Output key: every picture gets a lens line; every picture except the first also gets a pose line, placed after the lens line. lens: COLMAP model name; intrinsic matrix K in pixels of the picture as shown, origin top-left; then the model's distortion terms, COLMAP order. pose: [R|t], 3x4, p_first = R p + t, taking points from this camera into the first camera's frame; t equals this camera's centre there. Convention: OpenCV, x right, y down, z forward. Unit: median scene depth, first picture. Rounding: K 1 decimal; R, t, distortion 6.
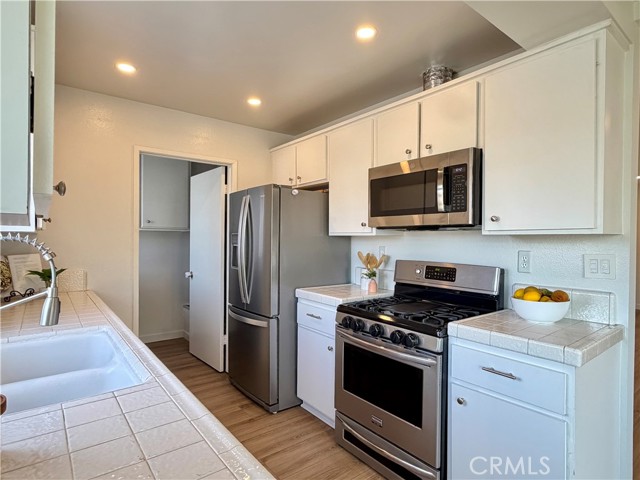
lens RADIAL K [[361.2, 0, 337.1], [0, 361.2, 243.8], [0, 0, 1]] dist [0.001822, 0.001929]
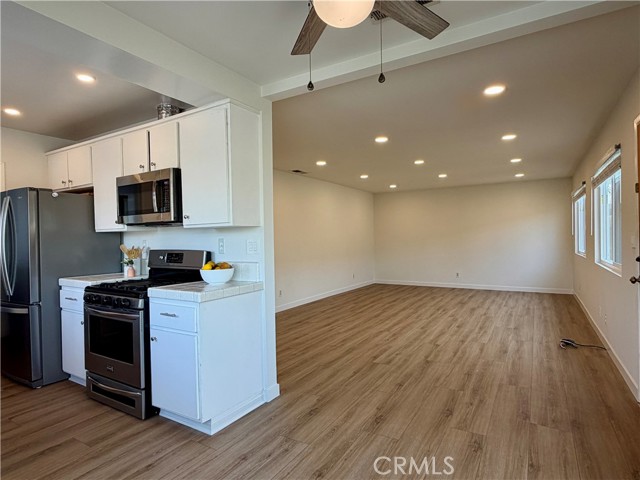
lens RADIAL K [[361.2, 0, 324.2], [0, 361.2, 242.4], [0, 0, 1]] dist [0.001822, 0.001929]
pose [[0.941255, -0.030657, 0.336301, 0.371847], [0.029937, 0.999525, 0.007327, 0.032873], [-0.336366, 0.003172, 0.941726, -0.467480]]
